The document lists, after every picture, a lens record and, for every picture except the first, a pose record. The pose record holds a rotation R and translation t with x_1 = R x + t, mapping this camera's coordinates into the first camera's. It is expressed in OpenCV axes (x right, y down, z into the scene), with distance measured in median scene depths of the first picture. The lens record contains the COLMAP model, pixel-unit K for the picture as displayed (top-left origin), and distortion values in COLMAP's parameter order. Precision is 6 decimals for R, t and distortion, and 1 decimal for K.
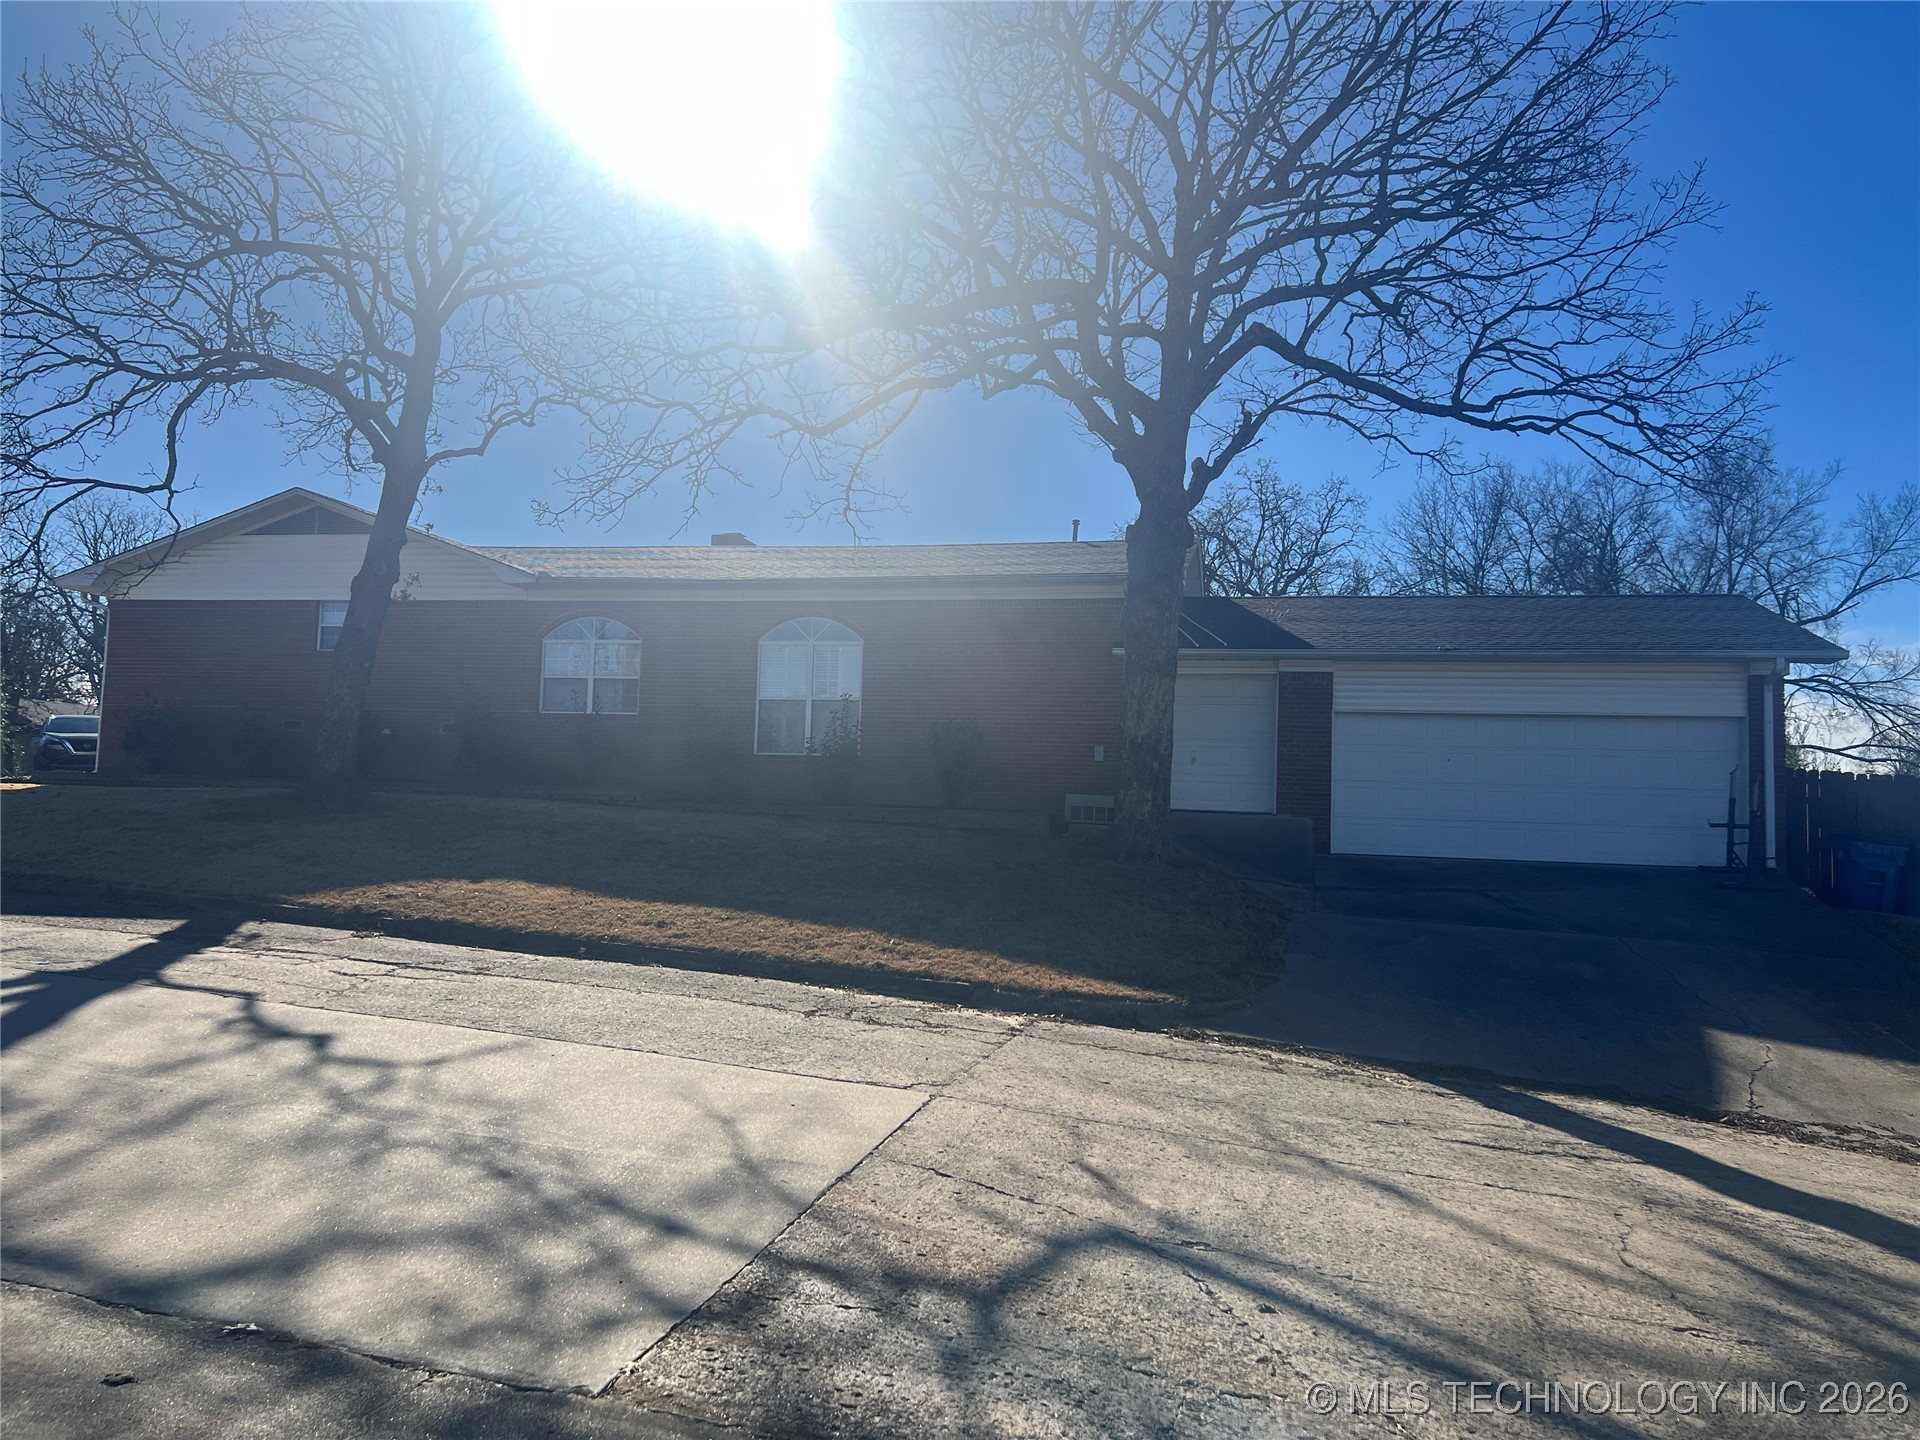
lens RADIAL K [[1433.3, 0, 960.1], [0, 1433.3, 715.6], [0, 0, 1]] dist [0.075423, -0.101836]
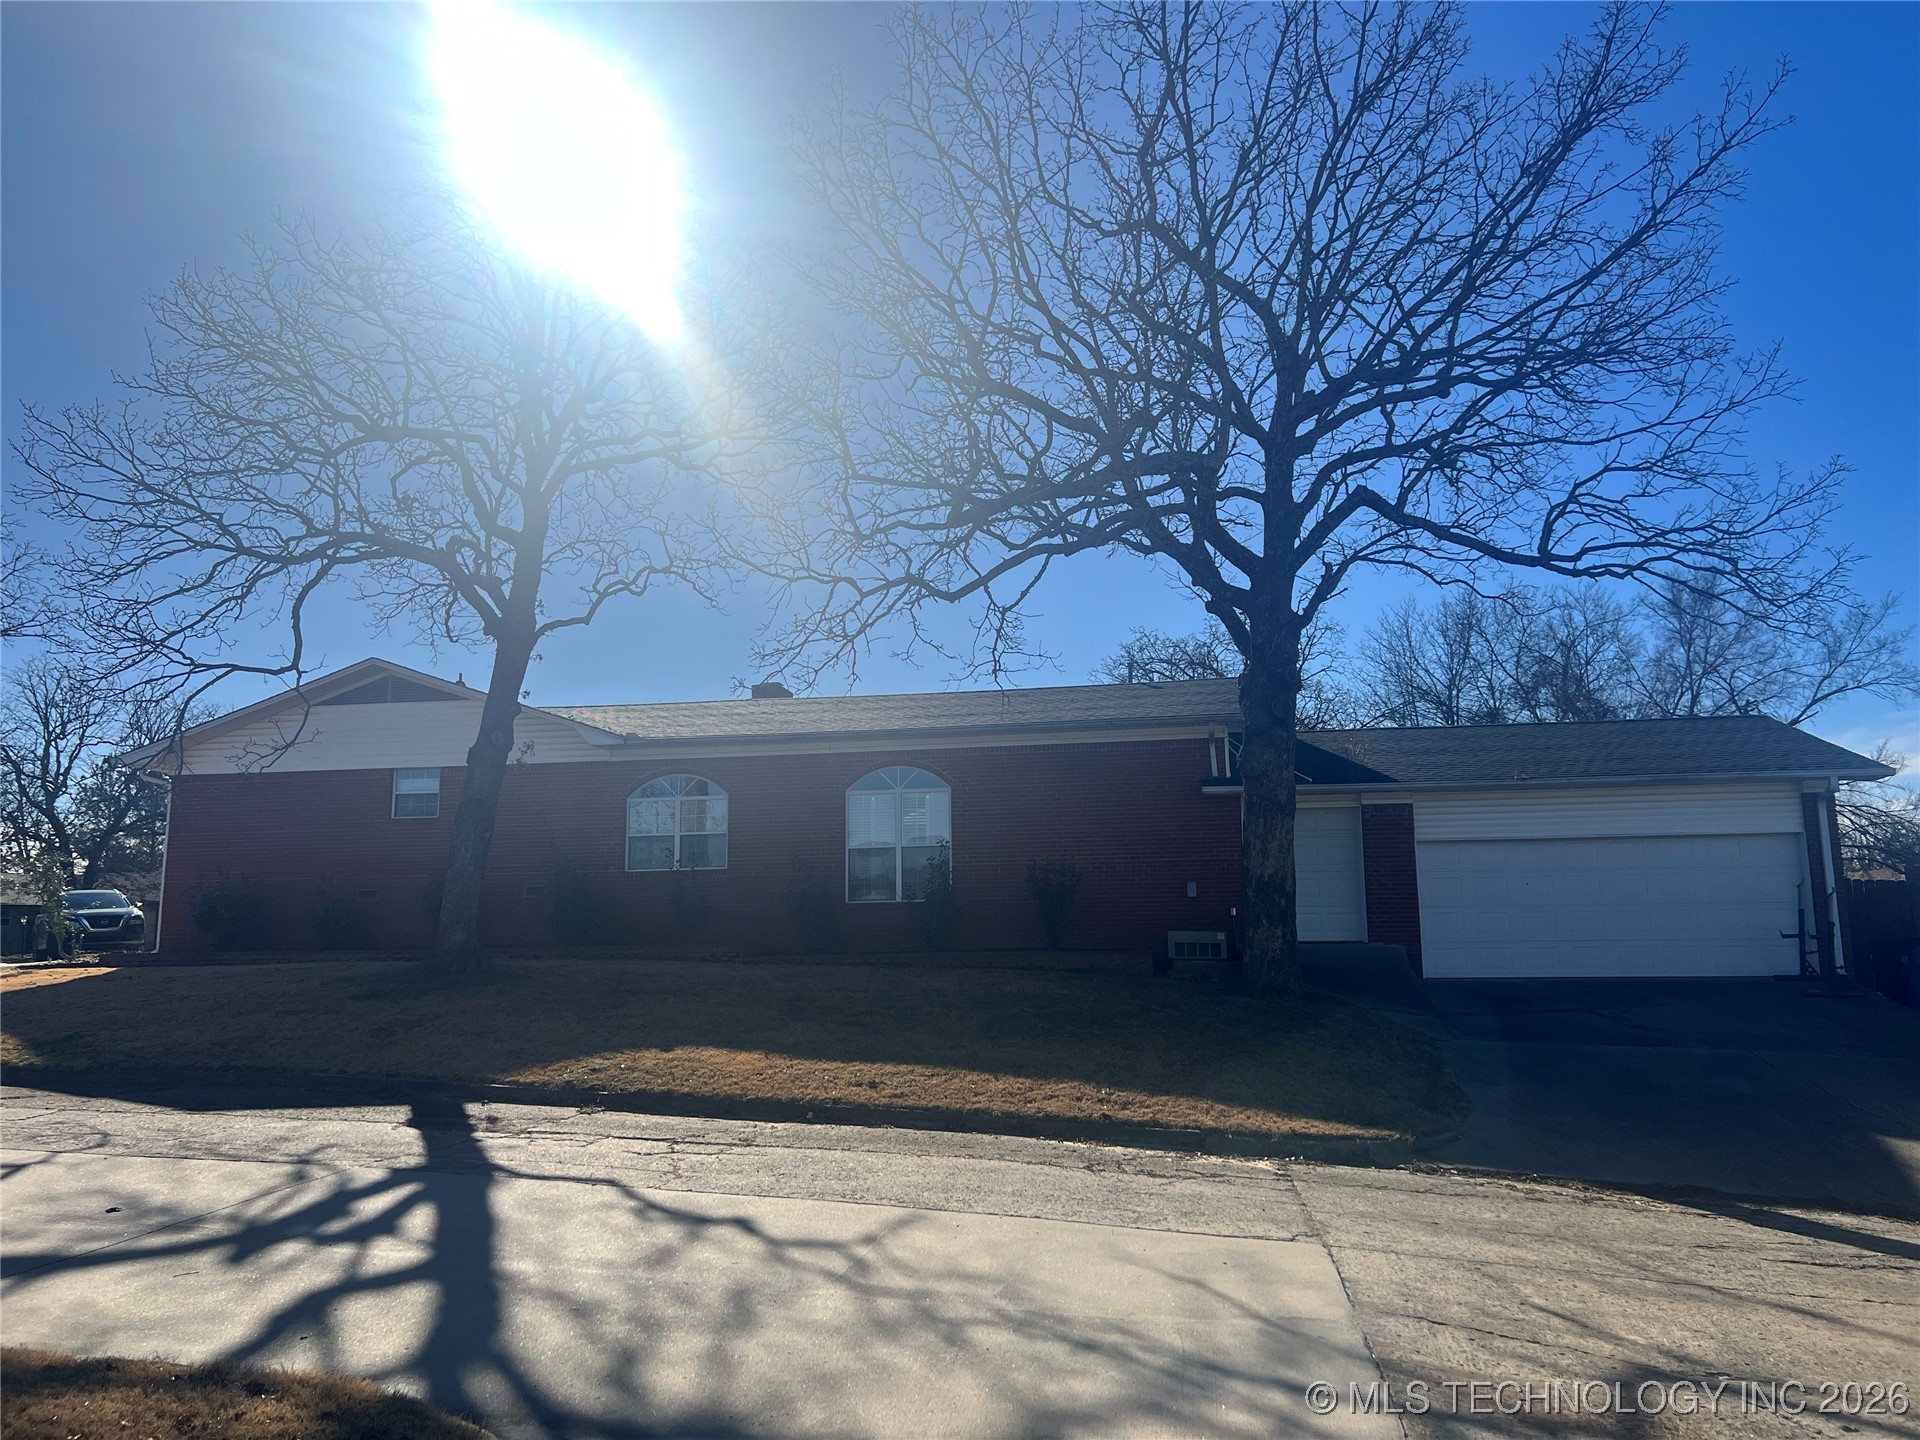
lens RADIAL K [[1433.3, 0, 960.1], [0, 1433.3, 715.6], [0, 0, 1]] dist [0.075423, -0.101836]
pose [[0.997155, -0.034552, 0.066988, -0.150082], [0.040166, 0.995626, -0.084357, -0.019887], [-0.063780, 0.086808, 0.994181, -0.031425]]
